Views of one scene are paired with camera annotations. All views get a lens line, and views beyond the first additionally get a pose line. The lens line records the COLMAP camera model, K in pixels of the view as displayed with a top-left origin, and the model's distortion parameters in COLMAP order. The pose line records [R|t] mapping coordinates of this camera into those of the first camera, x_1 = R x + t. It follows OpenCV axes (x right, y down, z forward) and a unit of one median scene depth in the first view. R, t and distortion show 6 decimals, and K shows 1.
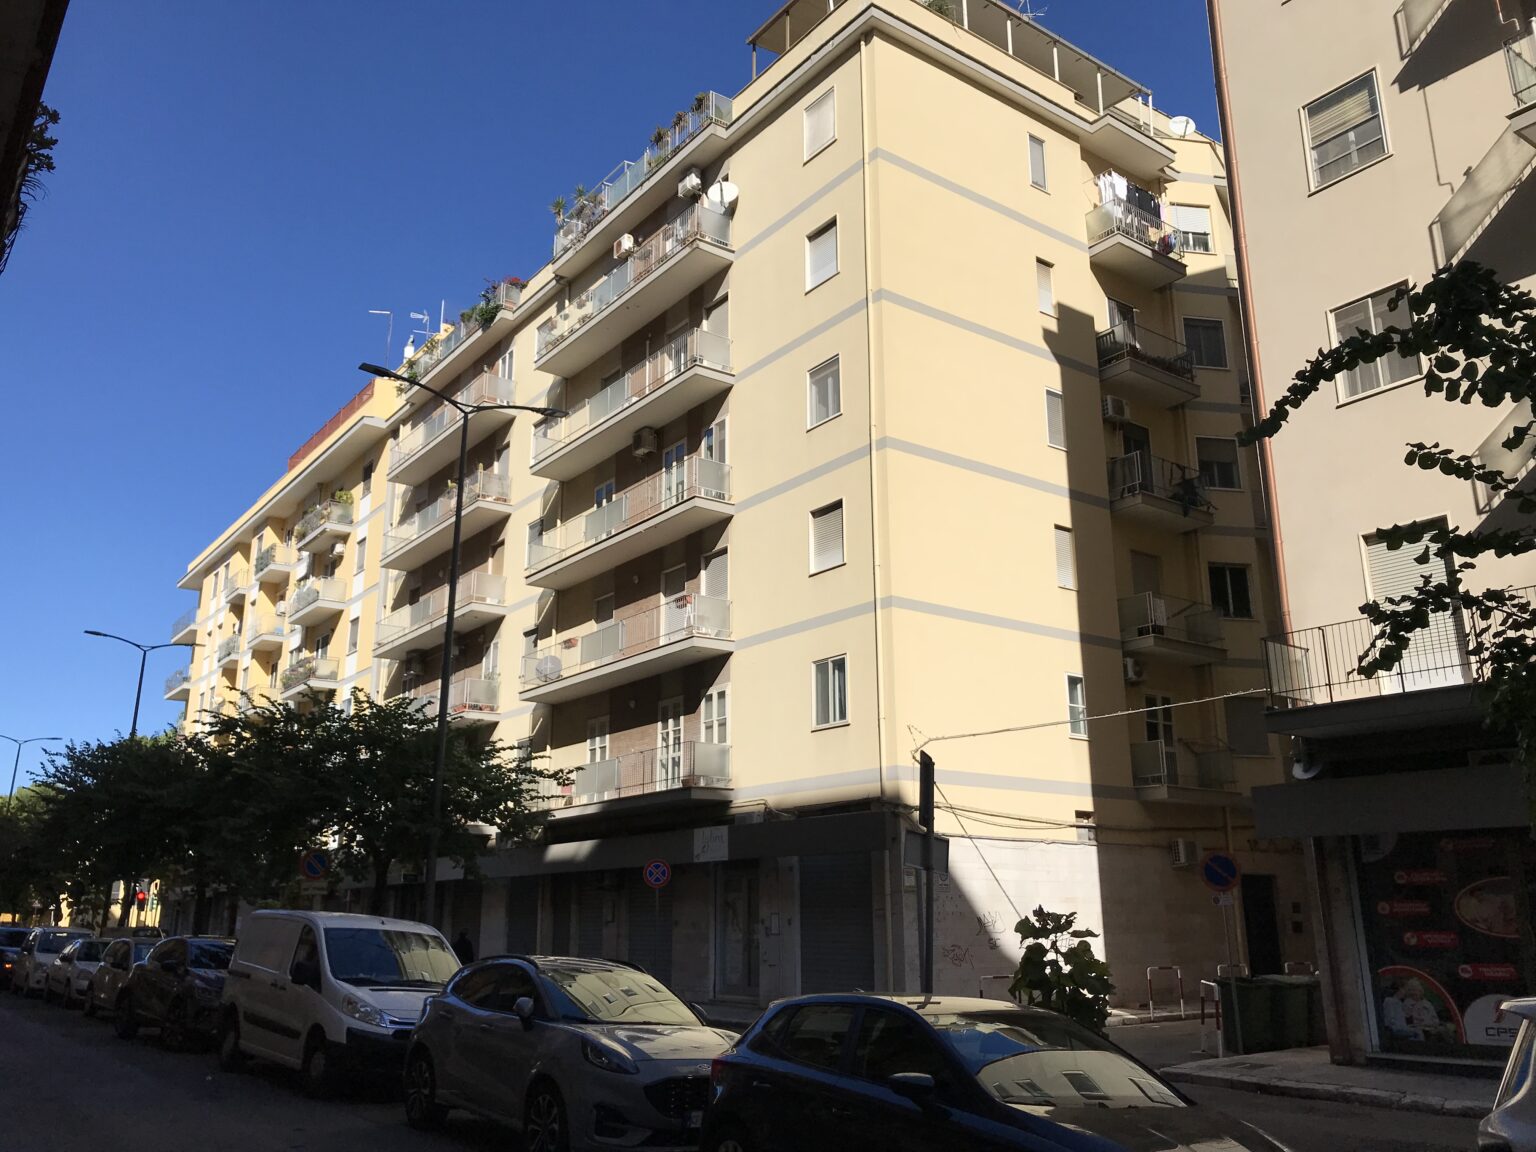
lens RADIAL K [[1264.7, 0, 780.8], [0, 1264.7, 555.6], [0, 0, 1]] dist [0.055069, -0.047945]
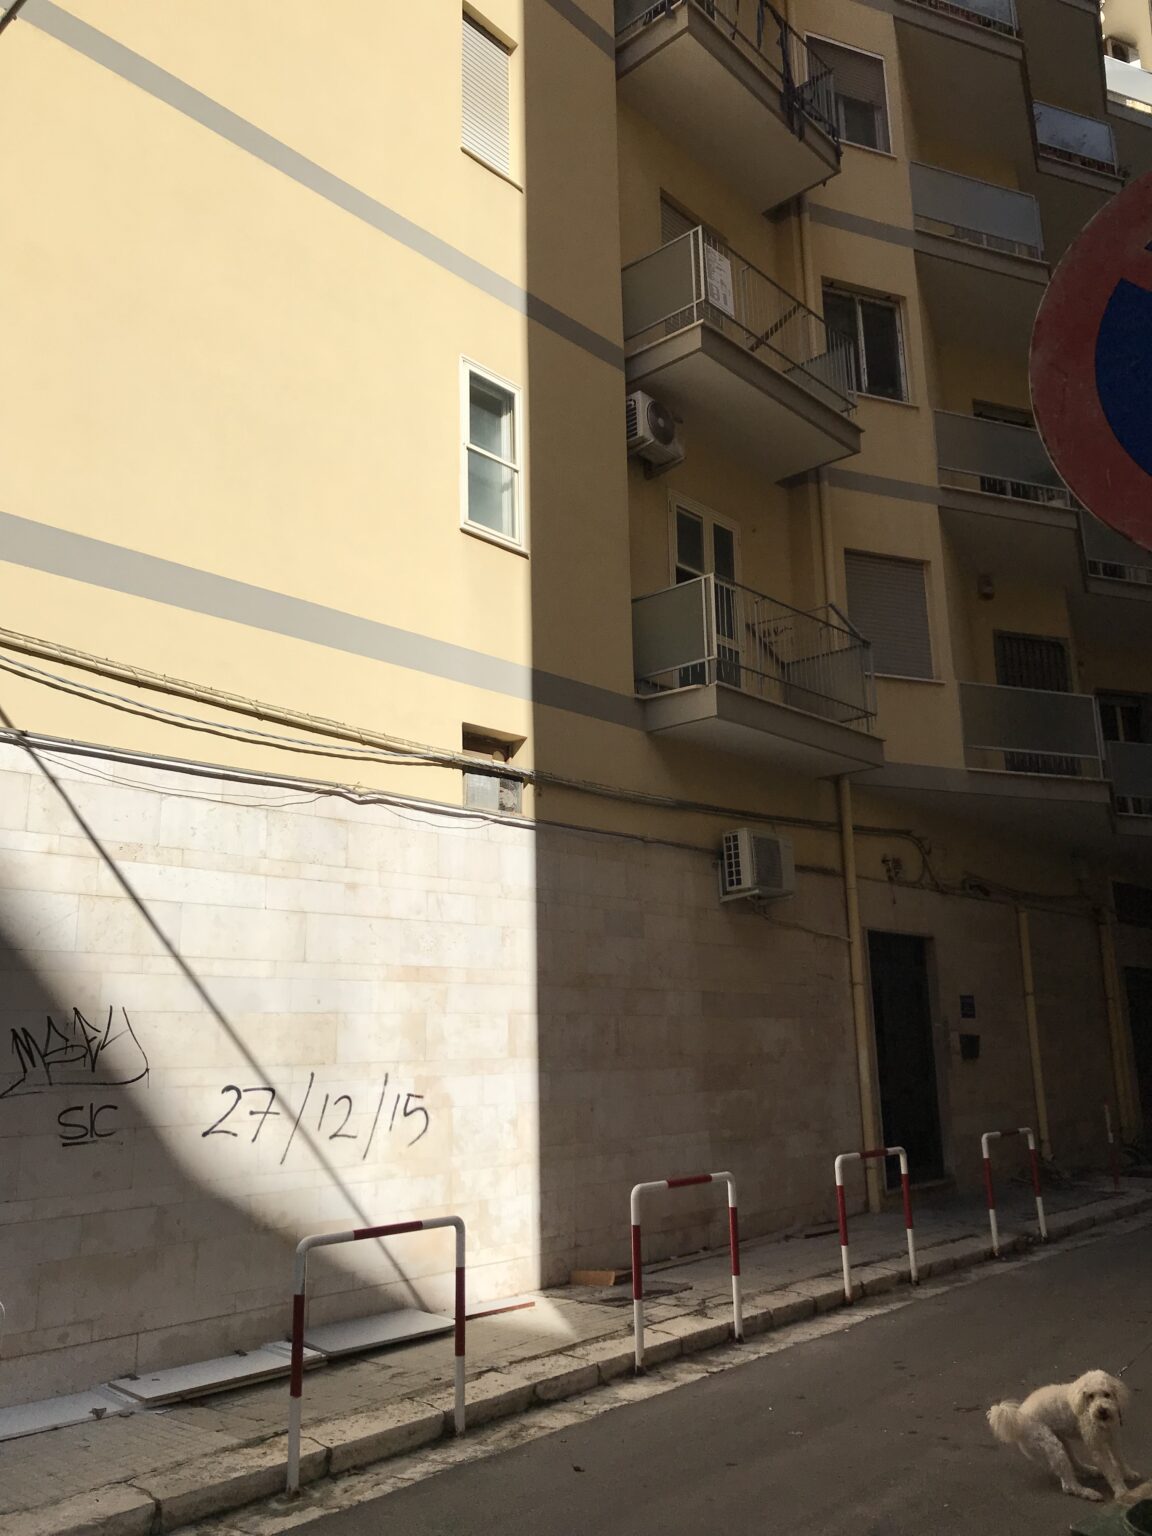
lens RADIAL K [[1264.7, 0, 594.7], [0, 1264.7, 734.9], [0, 0, 1]] dist [0.055069, -0.047945]
pose [[0.980801, 0.031611, 0.192430, 0.189749], [-0.037565, 0.998919, 0.027371, 0.182229], [-0.191357, -0.034074, 0.980929, 0.617602]]
